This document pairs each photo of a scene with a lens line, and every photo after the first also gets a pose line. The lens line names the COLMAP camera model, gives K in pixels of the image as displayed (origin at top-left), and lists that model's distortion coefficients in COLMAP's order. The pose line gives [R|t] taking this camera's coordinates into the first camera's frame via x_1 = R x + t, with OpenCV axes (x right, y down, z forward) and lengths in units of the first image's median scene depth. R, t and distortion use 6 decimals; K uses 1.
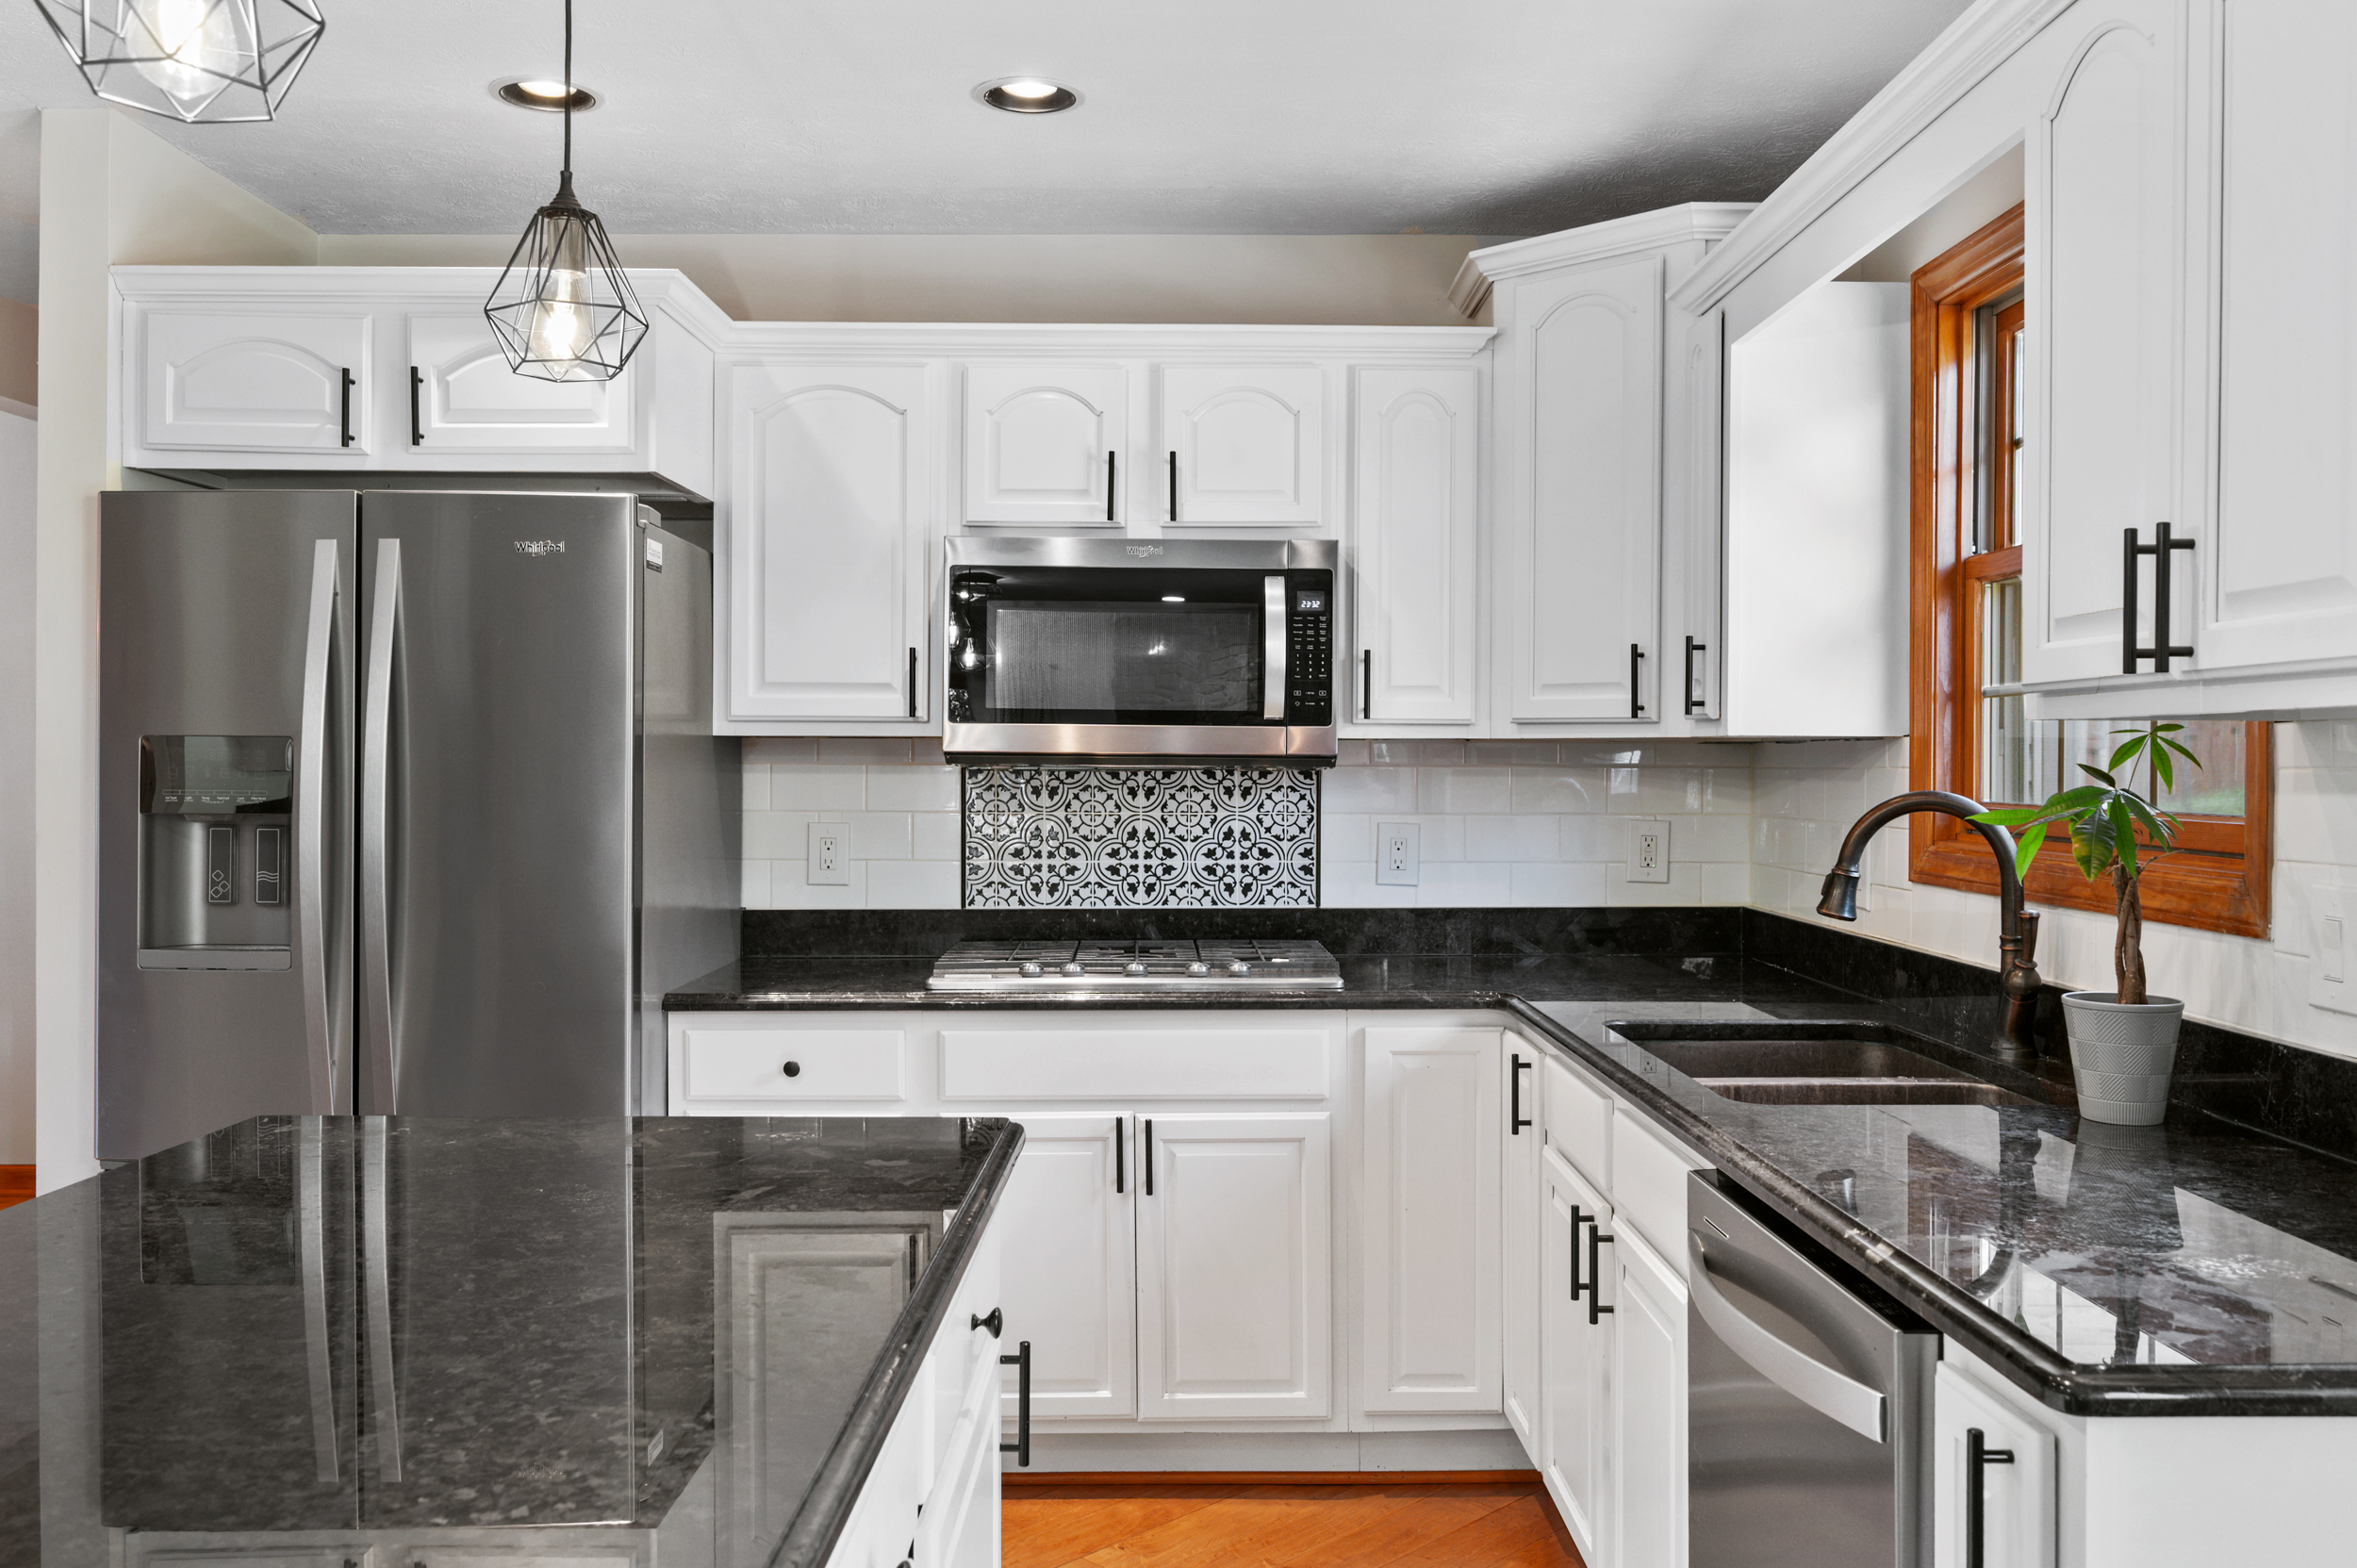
lens RADIAL K [[1874.0, 0, 1194.1], [0, 1874.0, 785.4], [0, 0, 1]] dist [0.002240, 0.000694]
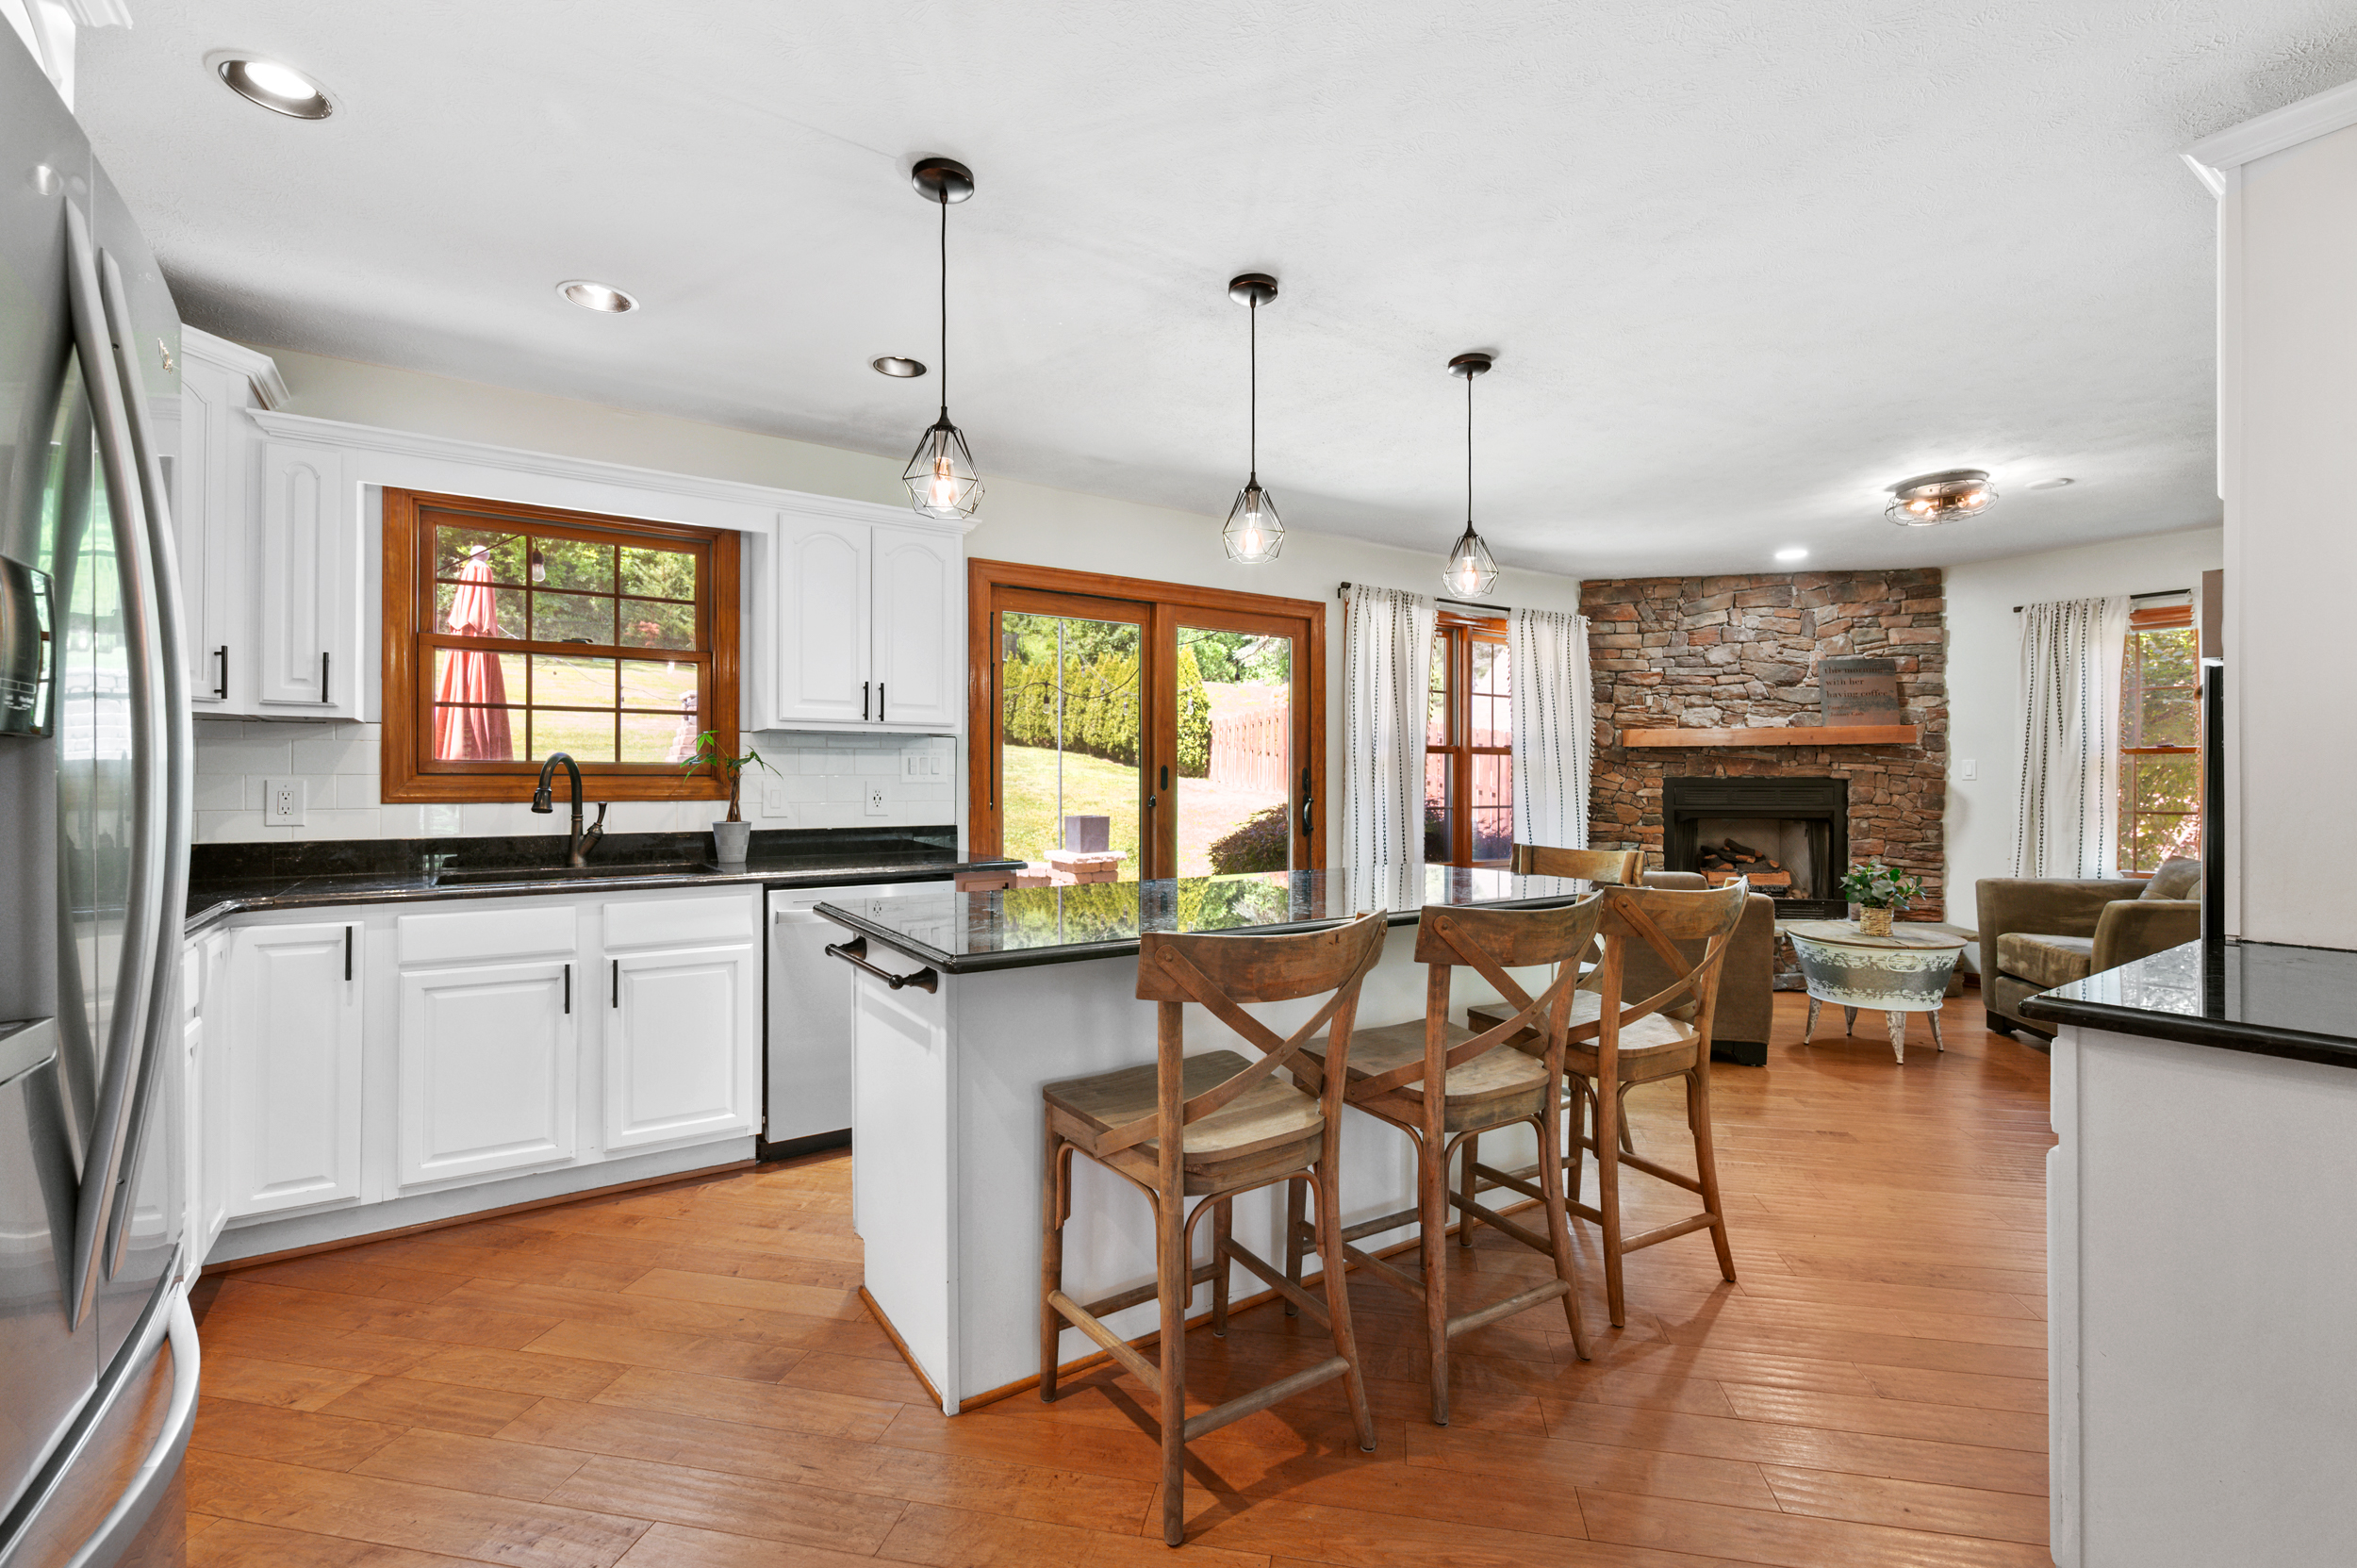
lens RADIAL K [[1027.6, 0, 1185.2], [0, 1027.6, 779.3], [0, 0, 1]] dist [0.002936, -0.000162]
pose [[-0.556846, -0.003020, 0.830610, -0.776784], [0.011304, 0.999873, 0.011215, 0.020860], [-0.830539, 0.015634, -0.556741, 0.833318]]
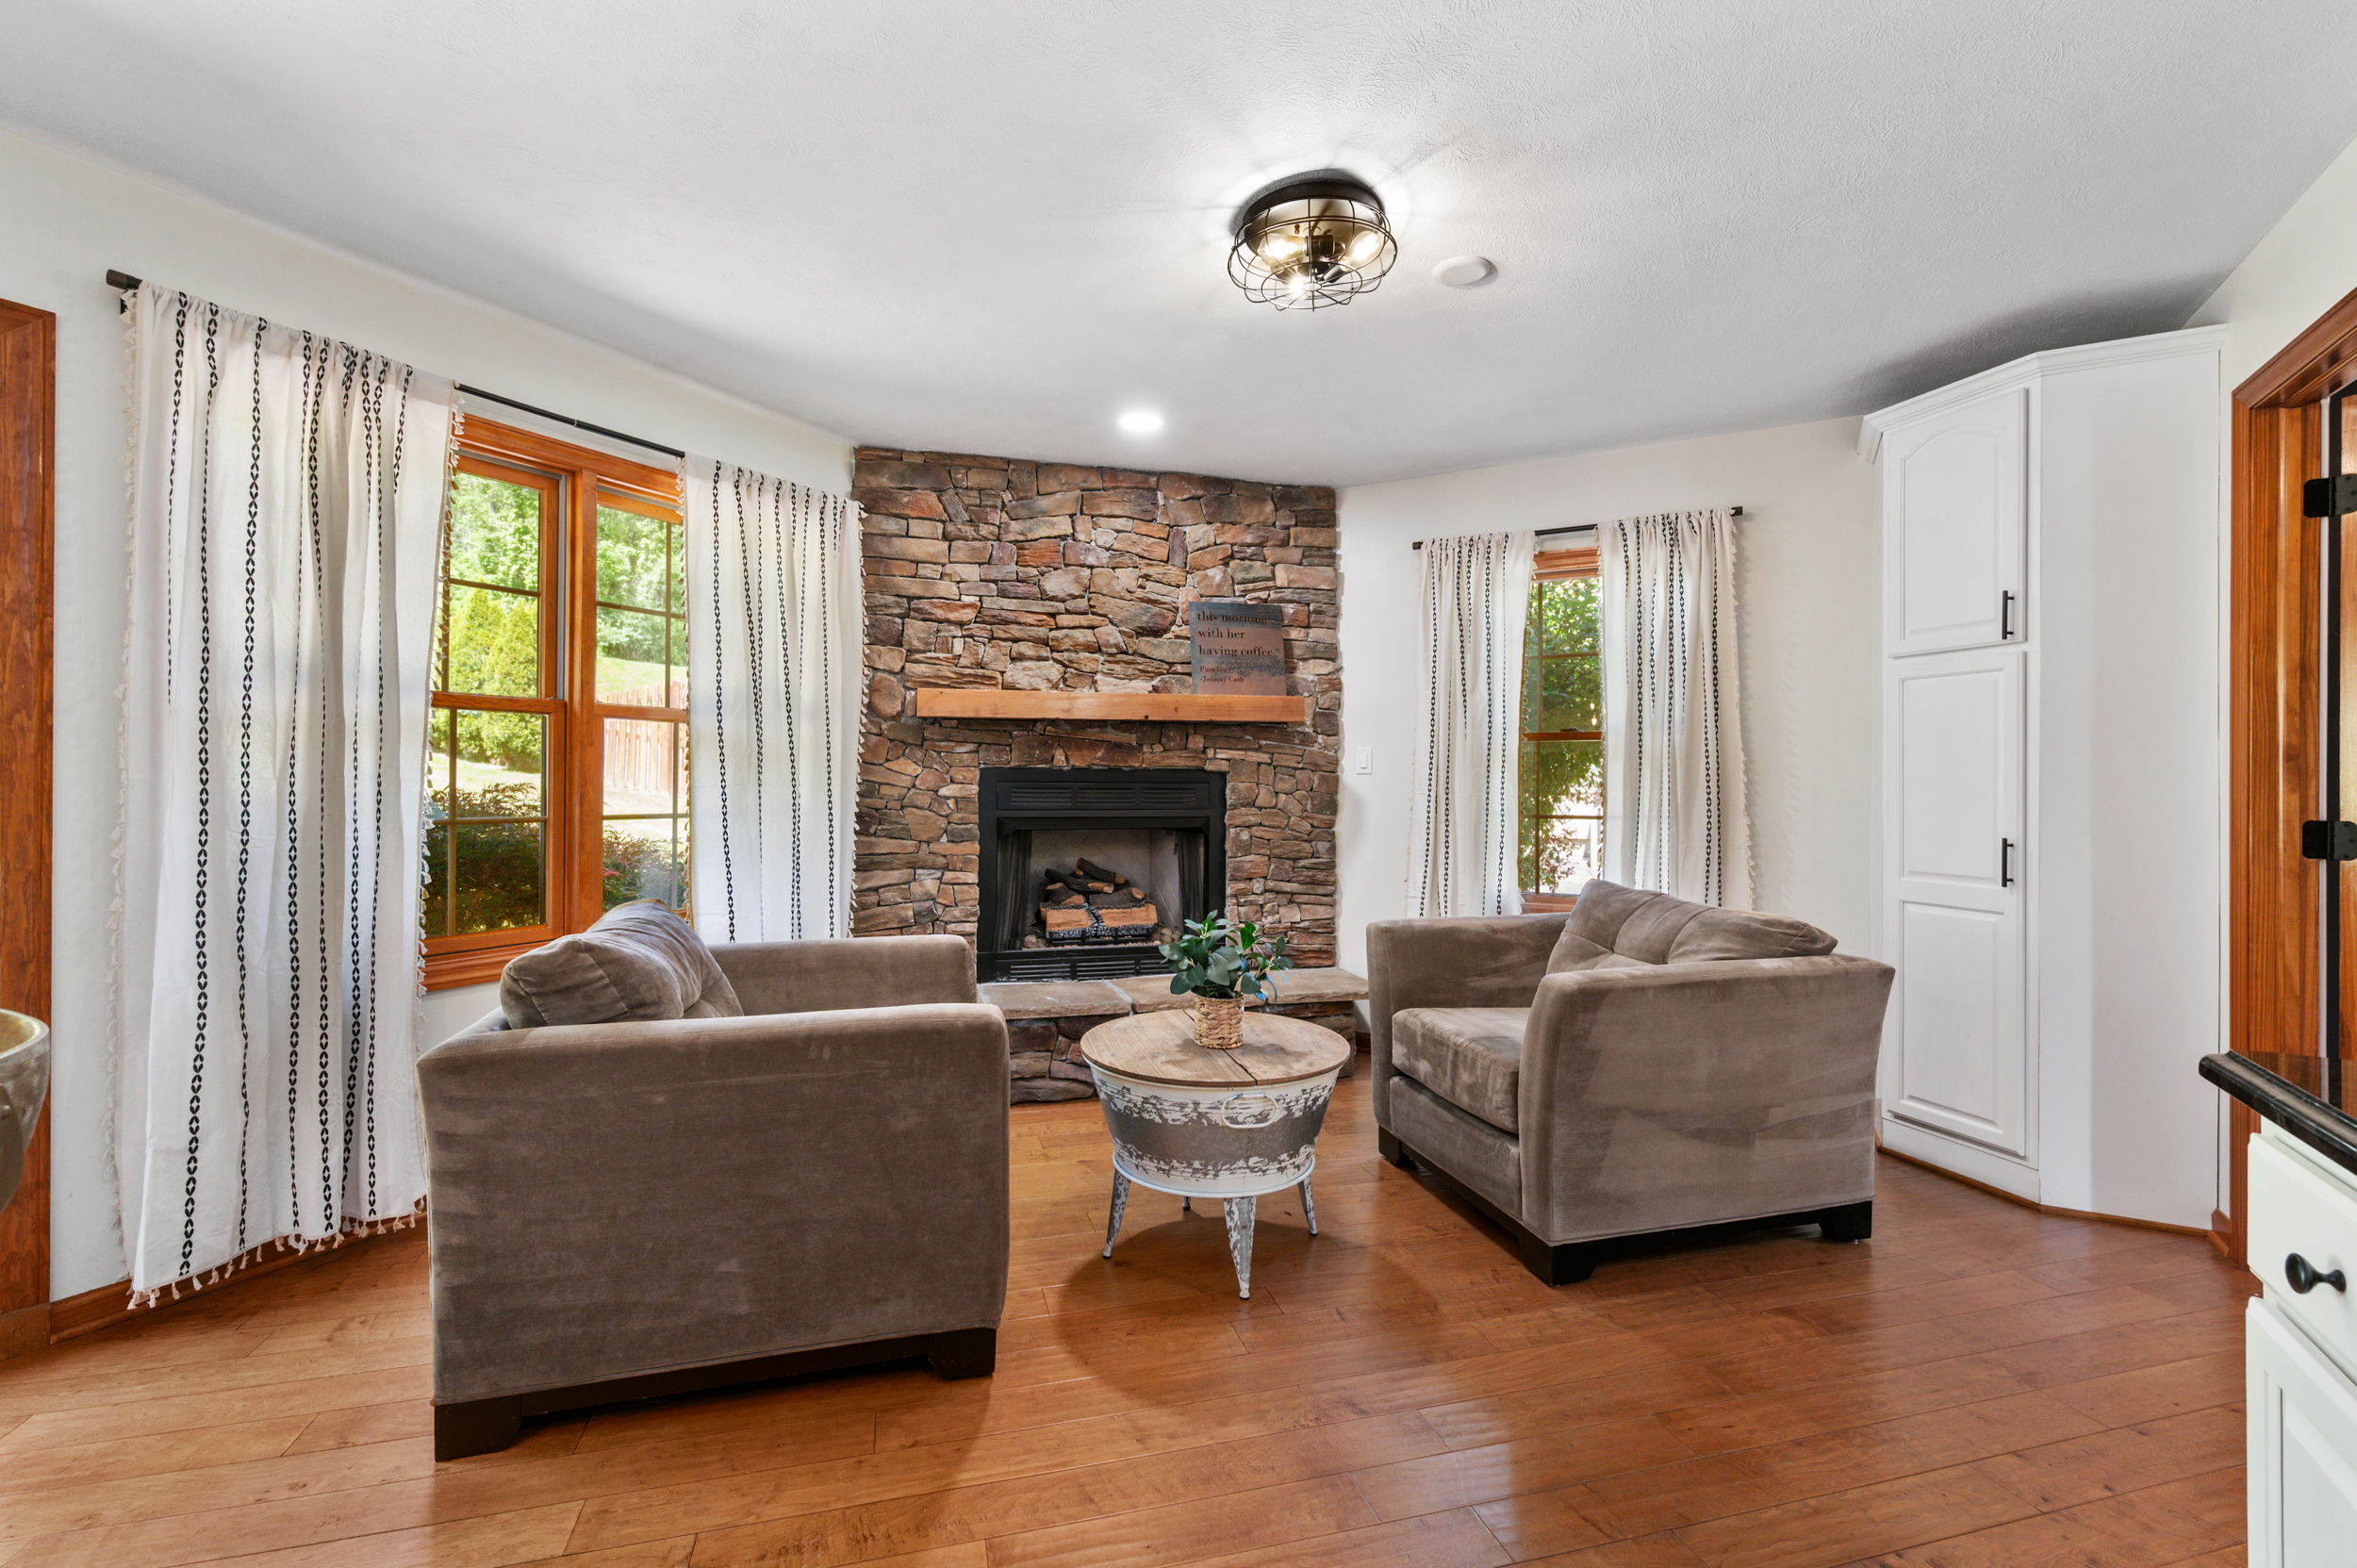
lens RADIAL K [[1027.6, 0, 1185.7], [0, 1027.6, 776.6], [0, 0, 1]] dist [0.002936, -0.000162]
pose [[-0.870781, -0.005456, 0.491641, -0.516066], [-0.000448, 0.999947, 0.010304, 0.045937], [-0.491671, 0.008753, -0.870737, 0.019608]]
